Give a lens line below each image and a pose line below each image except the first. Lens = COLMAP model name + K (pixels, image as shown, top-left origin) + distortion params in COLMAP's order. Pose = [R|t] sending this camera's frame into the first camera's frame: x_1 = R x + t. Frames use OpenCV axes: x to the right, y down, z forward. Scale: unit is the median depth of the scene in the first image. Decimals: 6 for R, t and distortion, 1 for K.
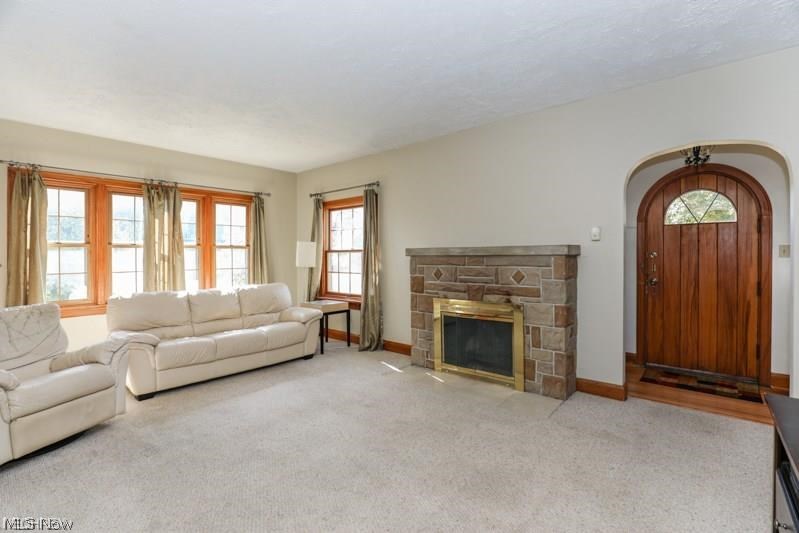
lens RADIAL K [[365.0, 0, 399.8], [0, 365.0, 263.9], [0, 0, 1]] dist [-0.000598, 0.000000]
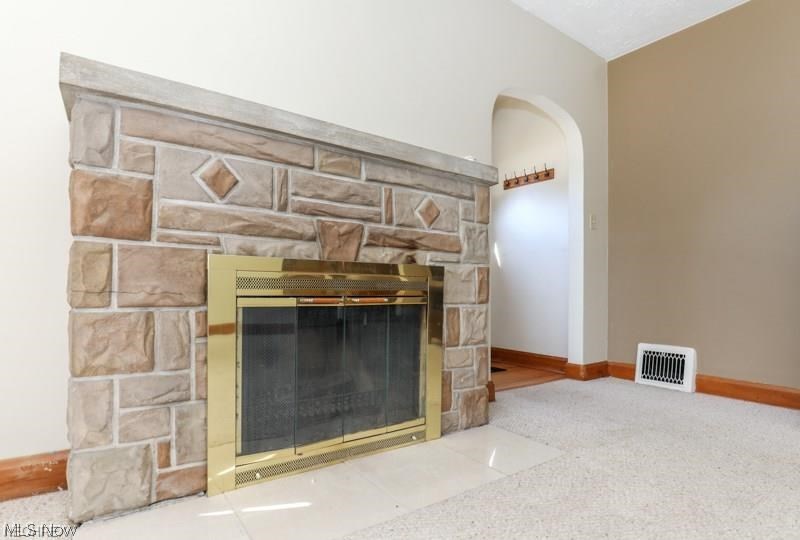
lens RADIAL K [[429.3, 0, 404.7], [0, 429.3, 290.1], [0, 0, 1]] dist [-0.016071, -0.000014]
pose [[0.229669, 0.011972, 0.973195, -0.227344], [-0.001666, 0.999928, -0.011908, 0.132581], [-0.973267, 0.001114, 0.229672, 0.800302]]
